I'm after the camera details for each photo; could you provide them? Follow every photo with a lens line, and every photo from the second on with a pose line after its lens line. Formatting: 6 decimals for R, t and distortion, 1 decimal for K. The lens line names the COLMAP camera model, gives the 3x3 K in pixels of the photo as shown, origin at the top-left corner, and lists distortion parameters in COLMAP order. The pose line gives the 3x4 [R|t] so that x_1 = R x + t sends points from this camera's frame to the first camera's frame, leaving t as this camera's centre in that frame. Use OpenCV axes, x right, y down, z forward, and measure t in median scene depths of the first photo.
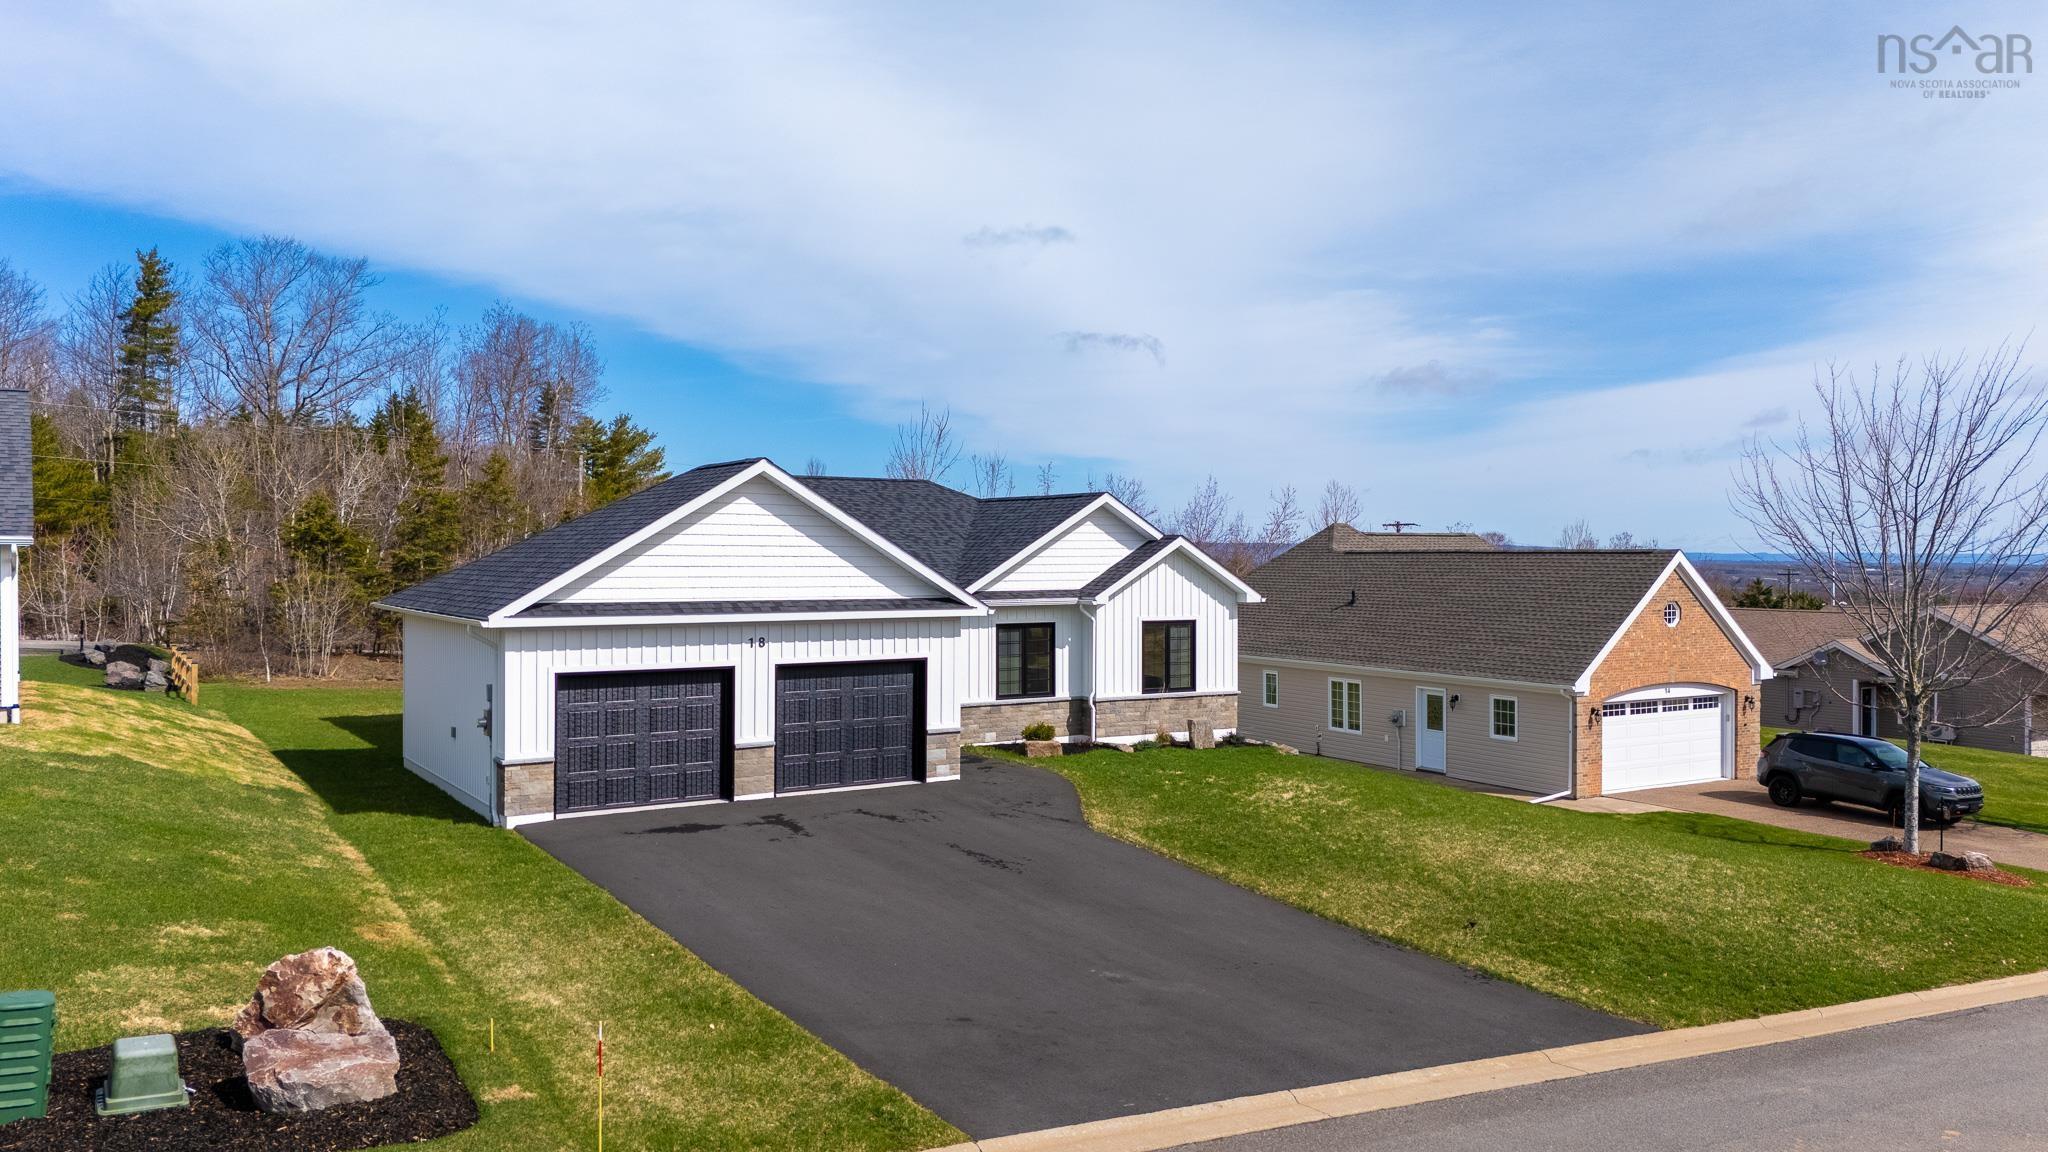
lens RADIAL K [[1500.9, 0, 1020.5], [0, 1500.9, 535.6], [0, 0, 1]] dist [0.038059, -0.001448]
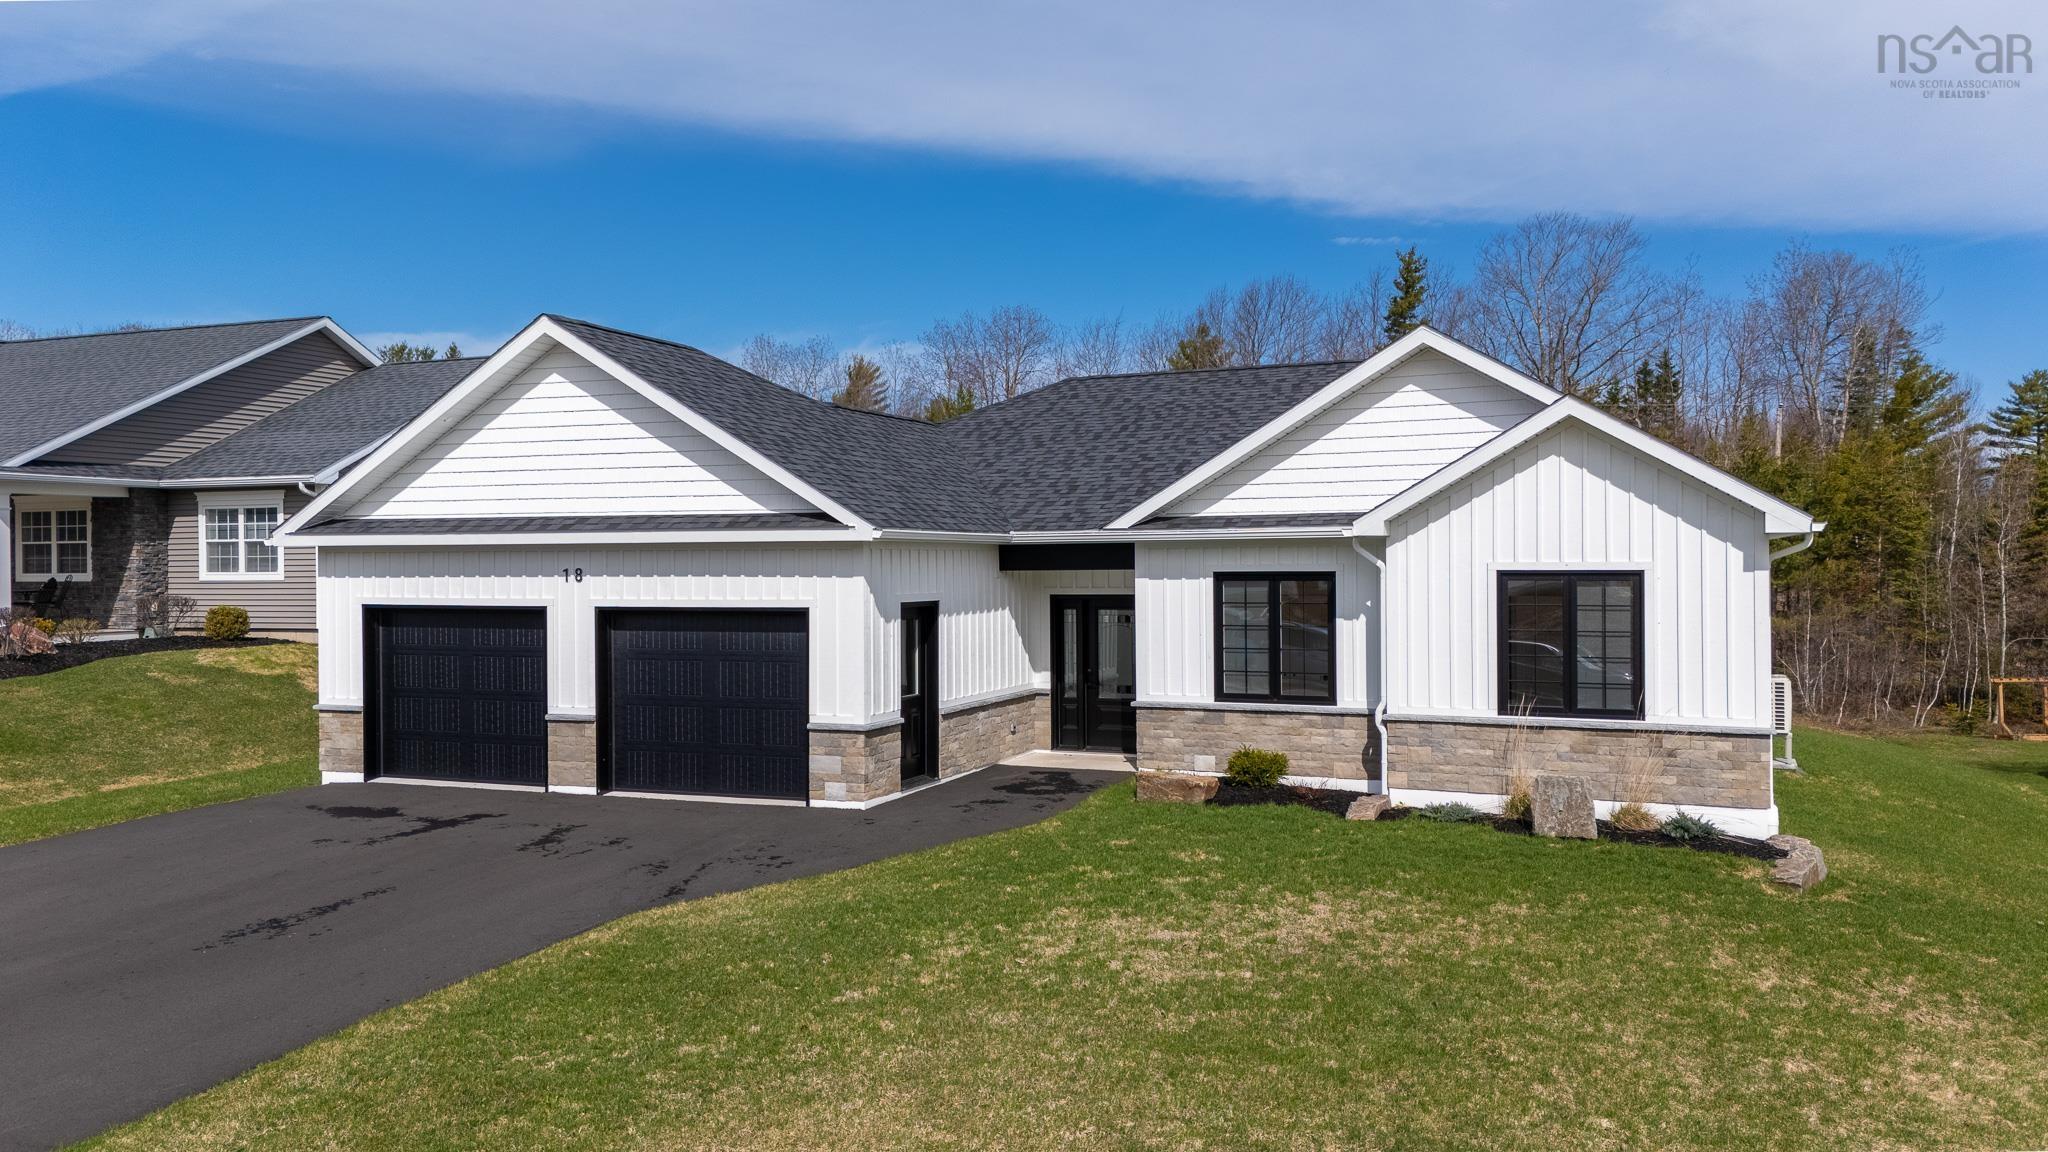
lens RADIAL K [[1539.4, 0, 1024.0], [0, 1539.4, 576.0], [0, 0, 1]] dist [0.036309, -0.009481]
pose [[0.573216, 0.001039, -0.819403, 0.423745], [0.015513, 0.999806, 0.012121, 0.050909], [0.819257, -0.019659, 0.573089, 0.582089]]
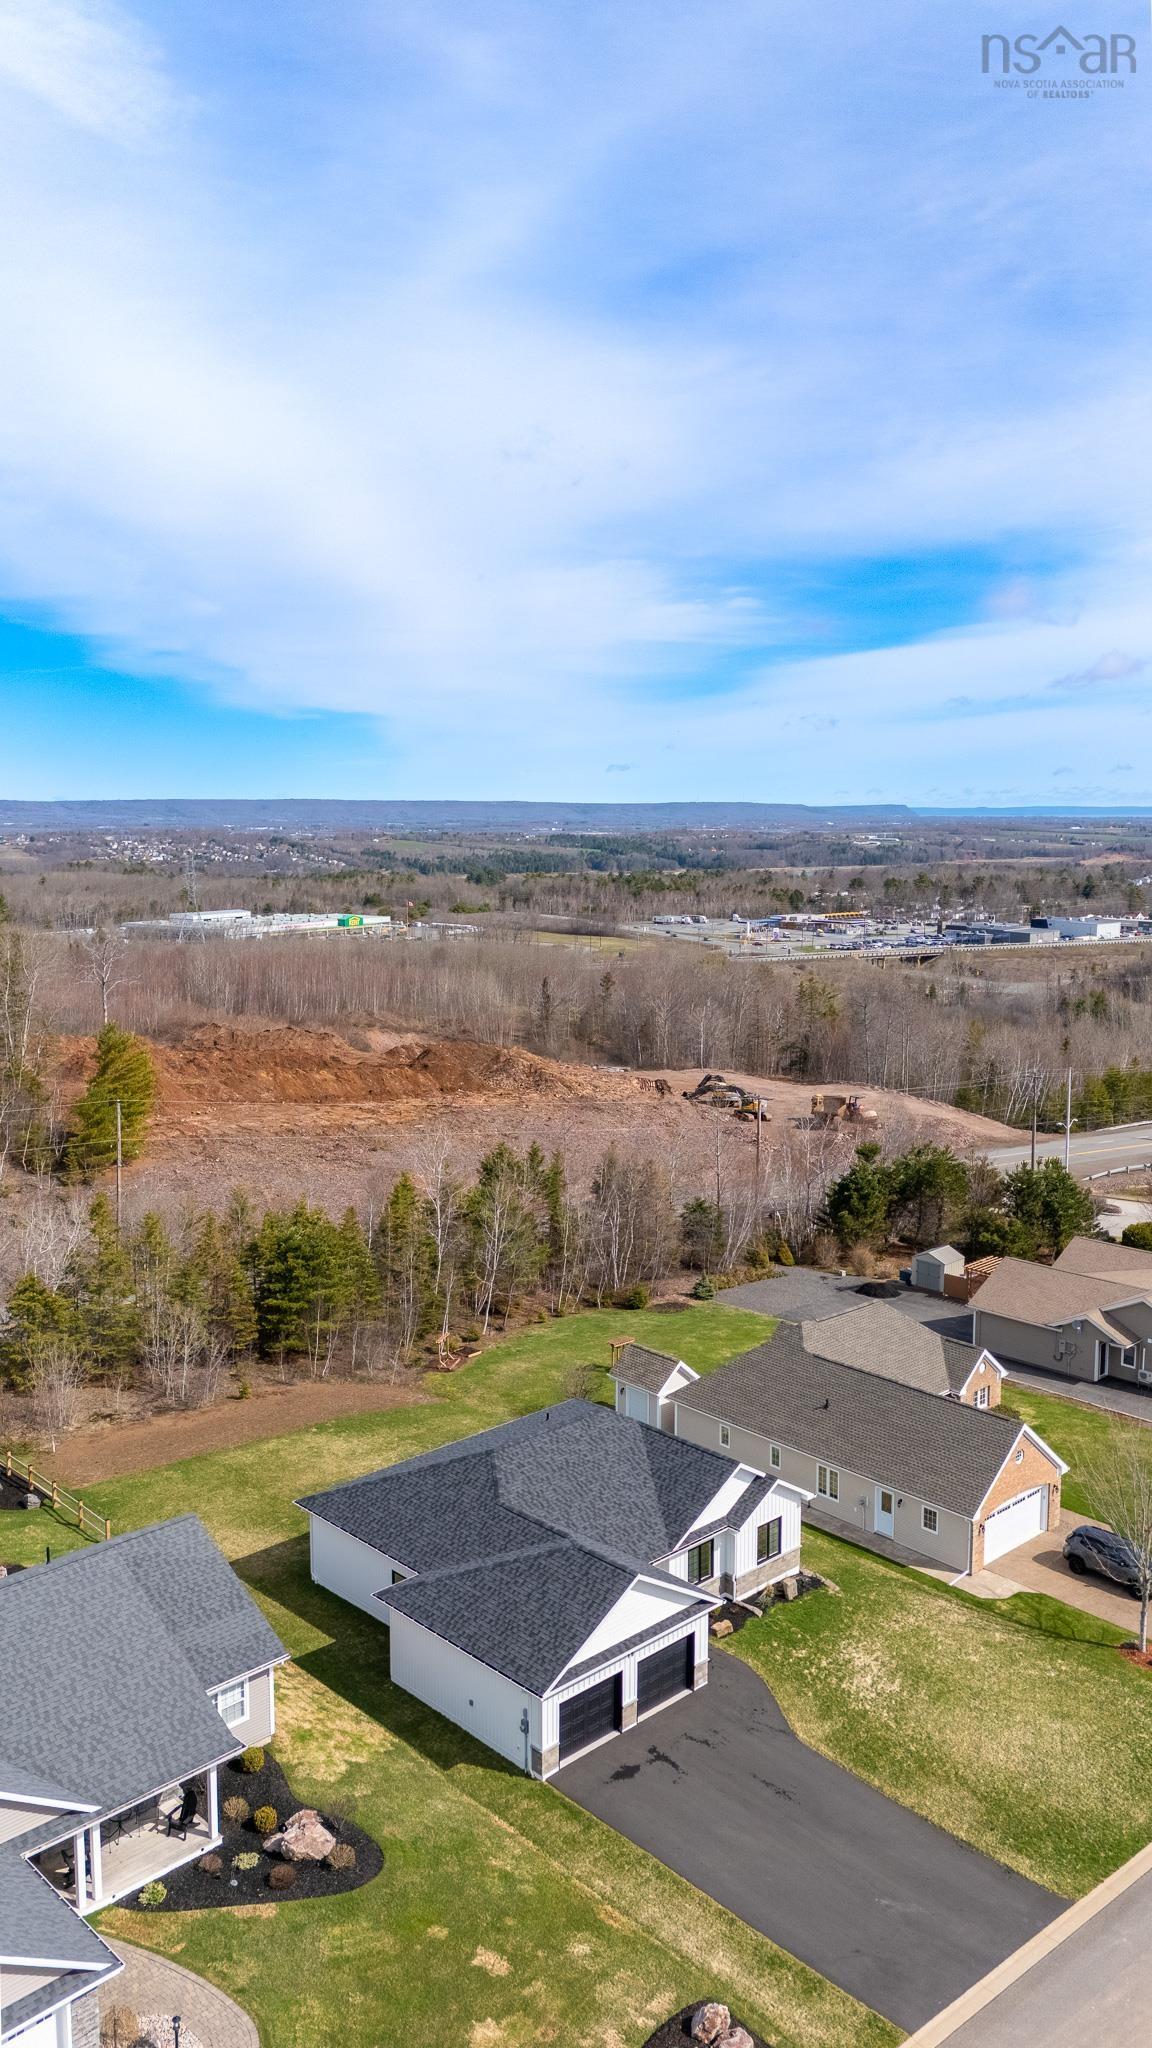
lens RADIAL K [[1539.4, 0, 576.0], [0, 1539.4, 1024.0], [0, 0, 1]] dist [0.036309, -0.009481]
pose [[0.980322, -0.025081, 0.195803, -0.489238], [-0.004177, 0.989038, 0.147600, -0.827577], [-0.197359, -0.145513, 0.969472, -0.676267]]
